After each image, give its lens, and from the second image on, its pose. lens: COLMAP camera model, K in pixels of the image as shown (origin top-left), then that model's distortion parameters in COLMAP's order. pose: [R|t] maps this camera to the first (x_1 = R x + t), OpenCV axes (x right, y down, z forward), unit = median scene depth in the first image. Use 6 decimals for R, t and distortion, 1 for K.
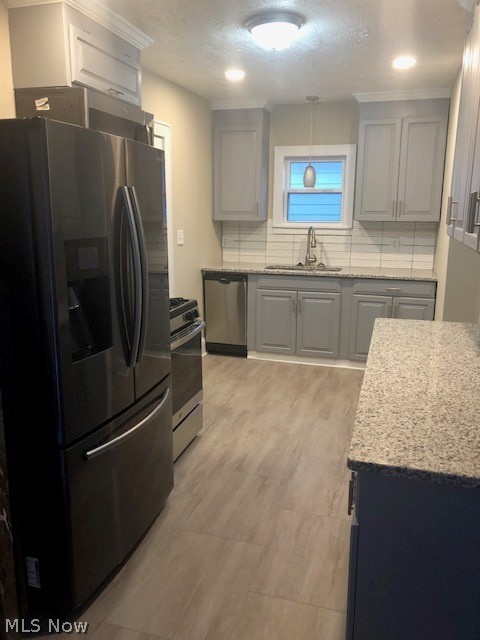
lens RADIAL K [[516.5, 0, 240.0], [0, 516.5, 320.0], [0, 0, 1]] dist [0.001047, -0.006668]
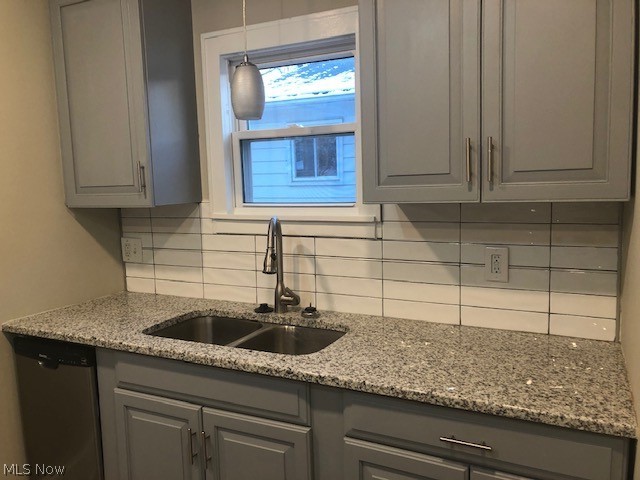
lens RADIAL K [[516.5, 0, 320.0], [0, 516.5, 240.0], [0, 0, 1]] dist [0.001047, -0.006668]
pose [[0.985616, -0.014940, -0.168336, 0.238648], [0.000027, 0.996098, -0.088250, -0.130395], [0.168998, 0.086976, 0.981771, 0.624727]]
